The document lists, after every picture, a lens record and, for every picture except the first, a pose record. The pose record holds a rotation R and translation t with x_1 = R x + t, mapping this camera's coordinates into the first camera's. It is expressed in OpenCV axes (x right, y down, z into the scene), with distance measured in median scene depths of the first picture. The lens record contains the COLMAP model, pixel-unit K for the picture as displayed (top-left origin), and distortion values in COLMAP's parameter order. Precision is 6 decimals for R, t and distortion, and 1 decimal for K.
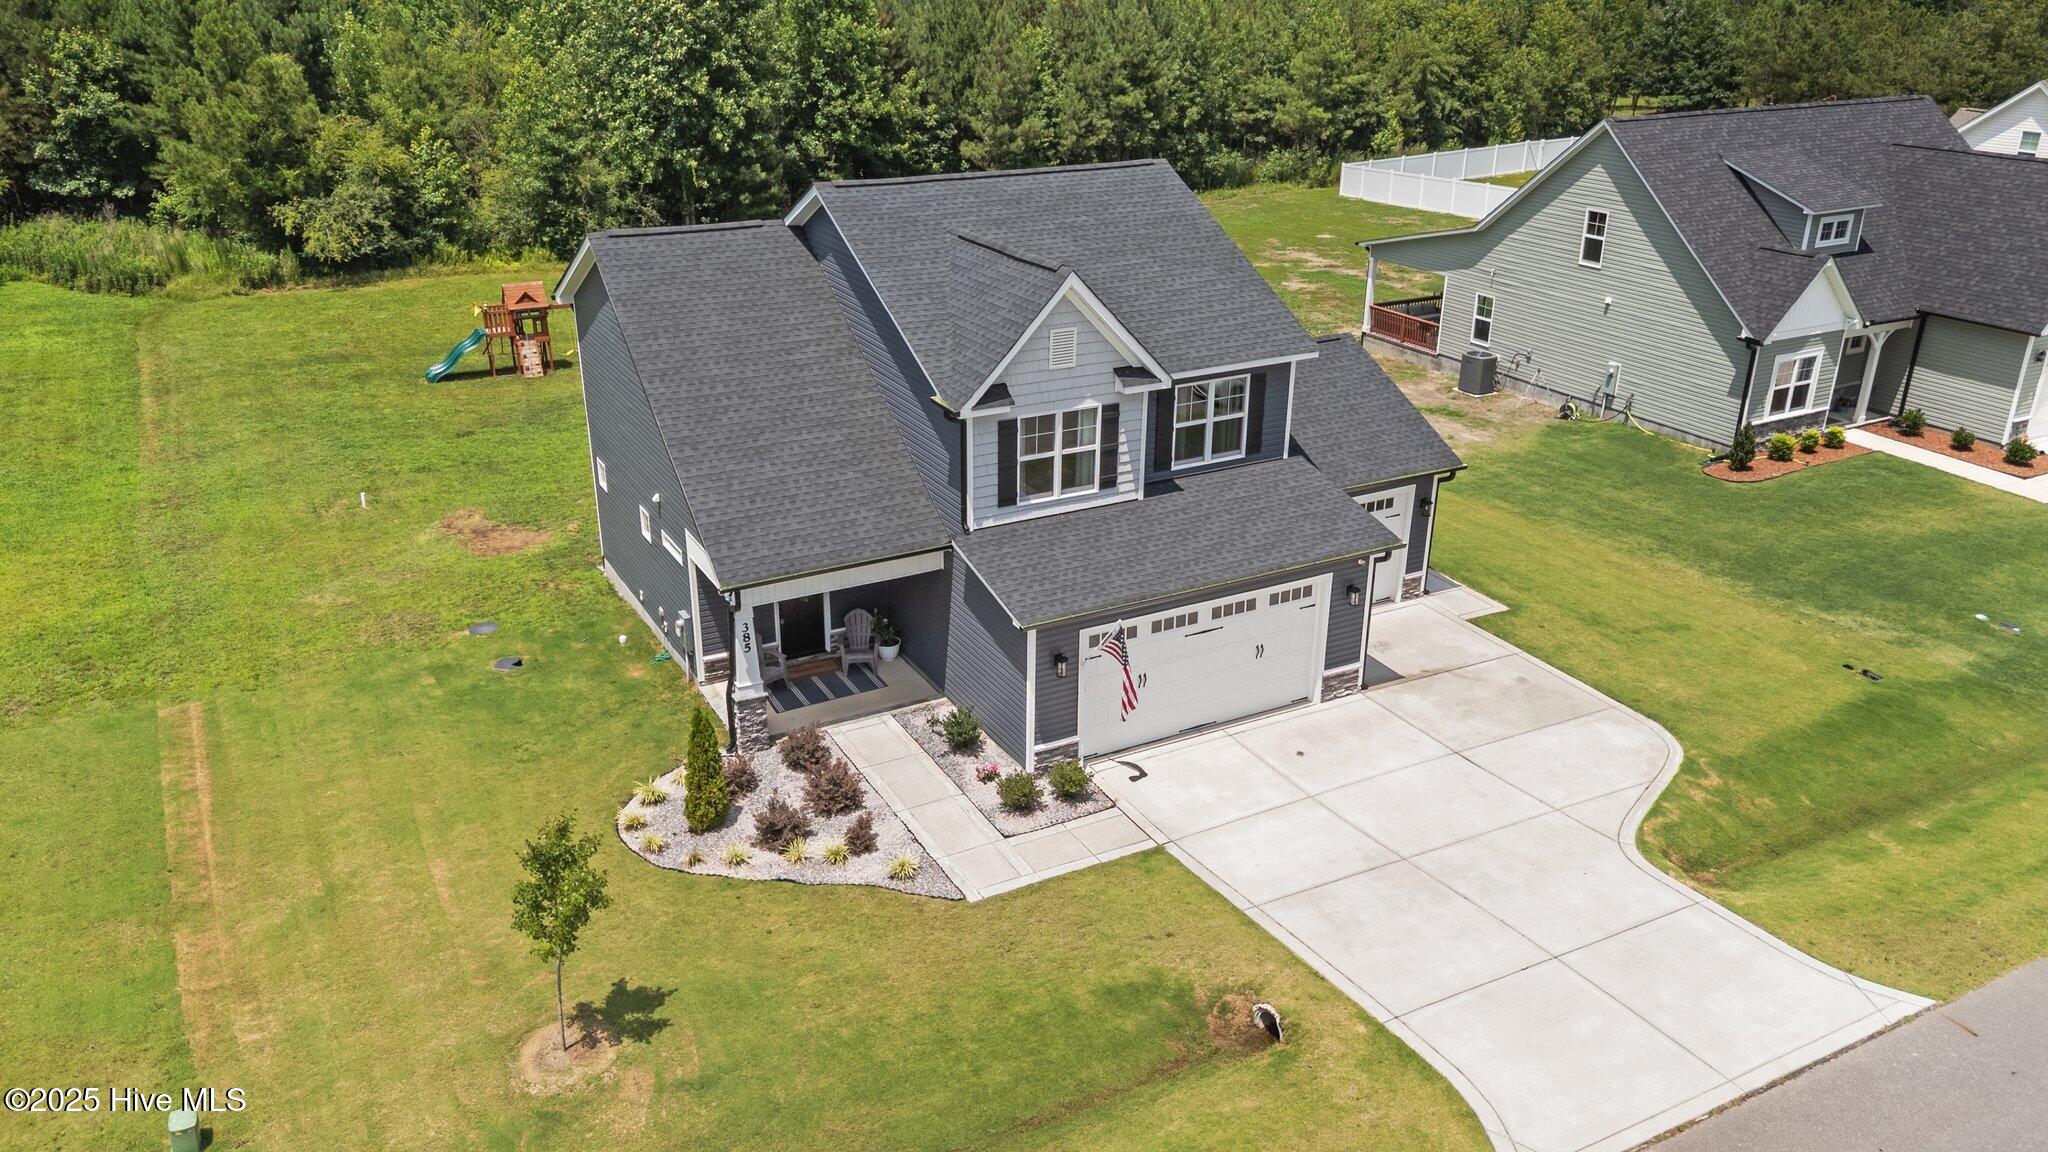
lens RADIAL K [[1518.5, 0, 1024.8], [0, 1518.5, 582.6], [0, 0, 1]] dist [0.070237, -0.074301]
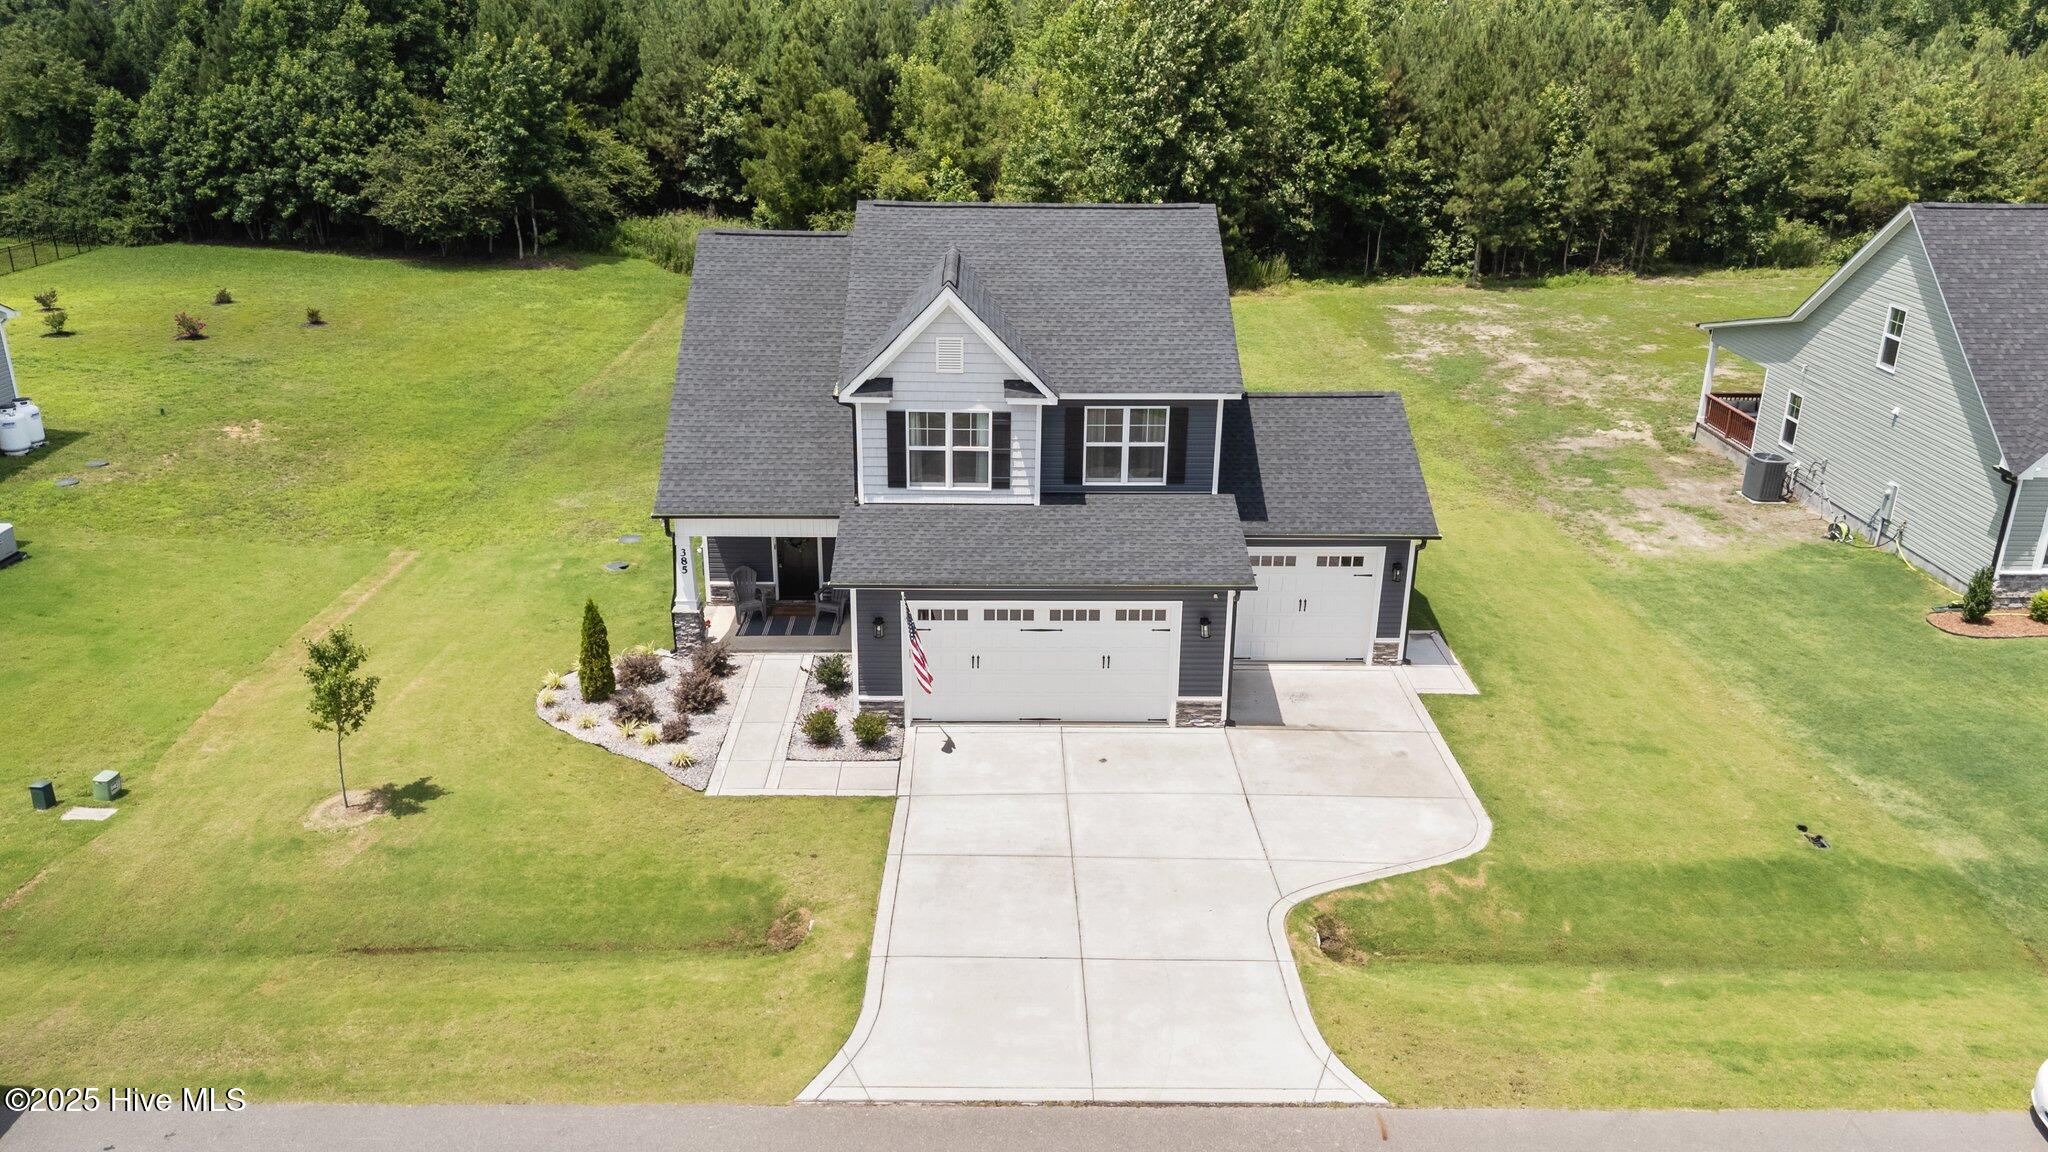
lens RADIAL K [[1518.5, 0, 1019.0], [0, 1518.5, 583.7], [0, 0, 1]] dist [0.070237, -0.074301]
pose [[0.885280, 0.173432, -0.431509, 0.504717], [-0.186650, 0.982354, 0.011897, -0.008978], [0.425958, 0.070009, 0.902030, 0.014434]]
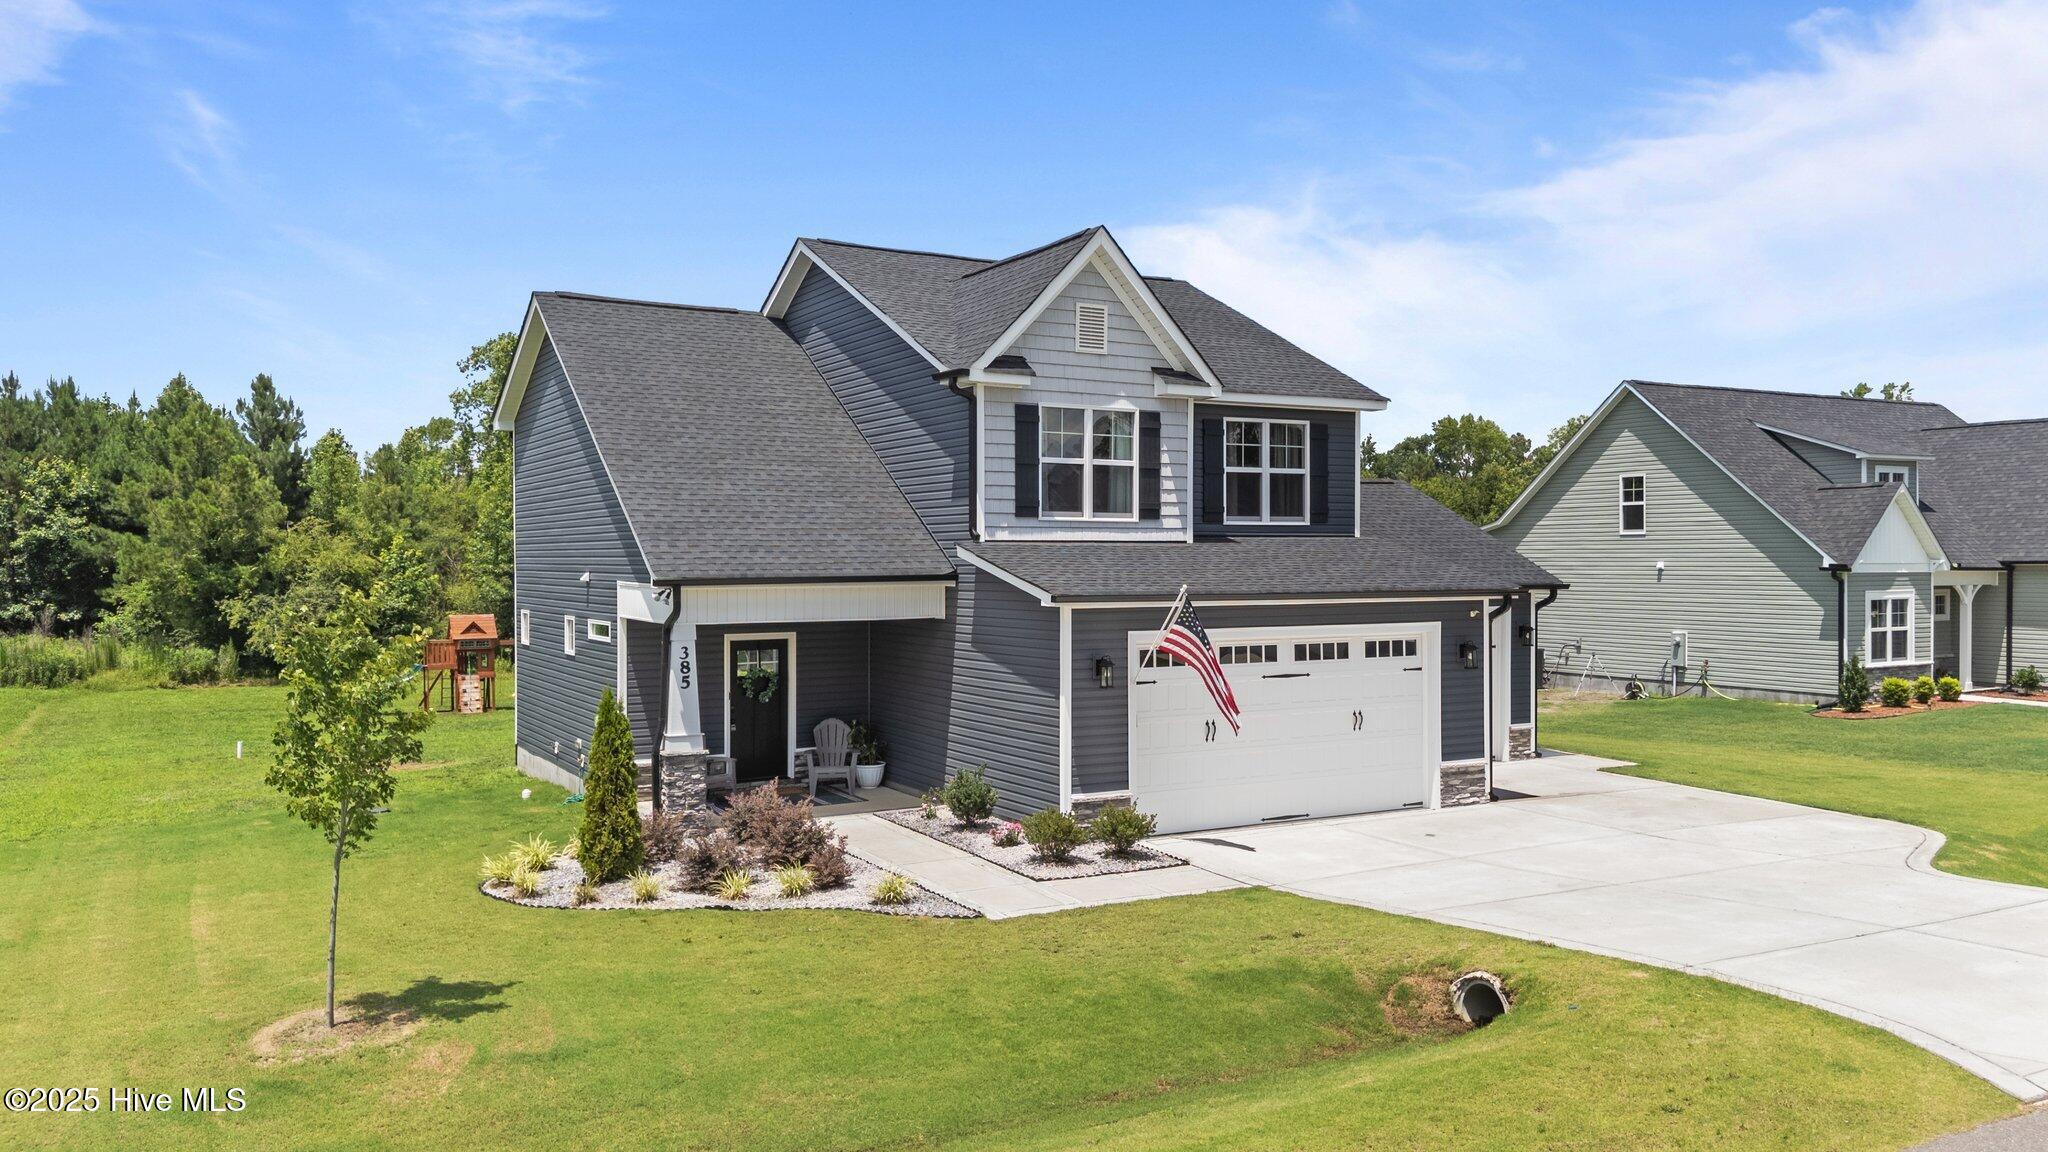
lens RADIAL K [[1518.5, 0, 1023.0], [0, 1518.5, 573.6], [0, 0, 1]] dist [0.070237, -0.074301]
pose [[0.999776, -0.009884, 0.018740, -0.025273], [0.016289, 0.924197, -0.381568, 0.246294], [-0.013548, 0.381788, 0.924151, 0.243917]]
